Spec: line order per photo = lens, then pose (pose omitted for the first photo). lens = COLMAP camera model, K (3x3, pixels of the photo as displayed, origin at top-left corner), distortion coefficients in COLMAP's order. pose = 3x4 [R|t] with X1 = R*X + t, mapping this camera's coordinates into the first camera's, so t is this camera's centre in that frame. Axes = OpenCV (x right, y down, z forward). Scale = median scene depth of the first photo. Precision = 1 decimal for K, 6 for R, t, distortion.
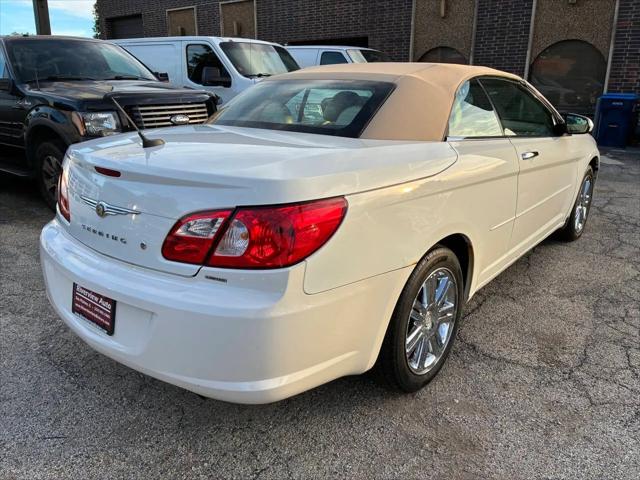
lens RADIAL K [[482.1, 0, 323.7], [0, 482.1, 239.7], [0, 0, 1]] dist [0.070791, -0.090226]
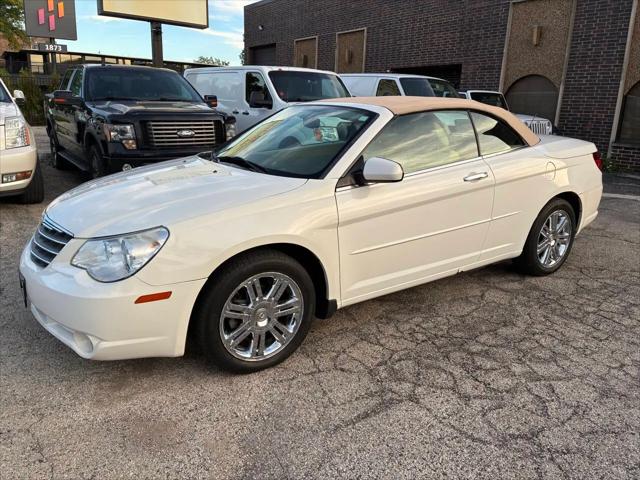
lens RADIAL K [[482.1, 0, 323.2], [0, 482.1, 238.5], [0, 0, 1]] dist [0.070791, -0.090226]
pose [[0.952139, 0.107720, -0.286057, 0.326168], [-0.120448, 0.992346, -0.027223, 0.008795], [0.280935, 0.060375, 0.957826, -0.058903]]
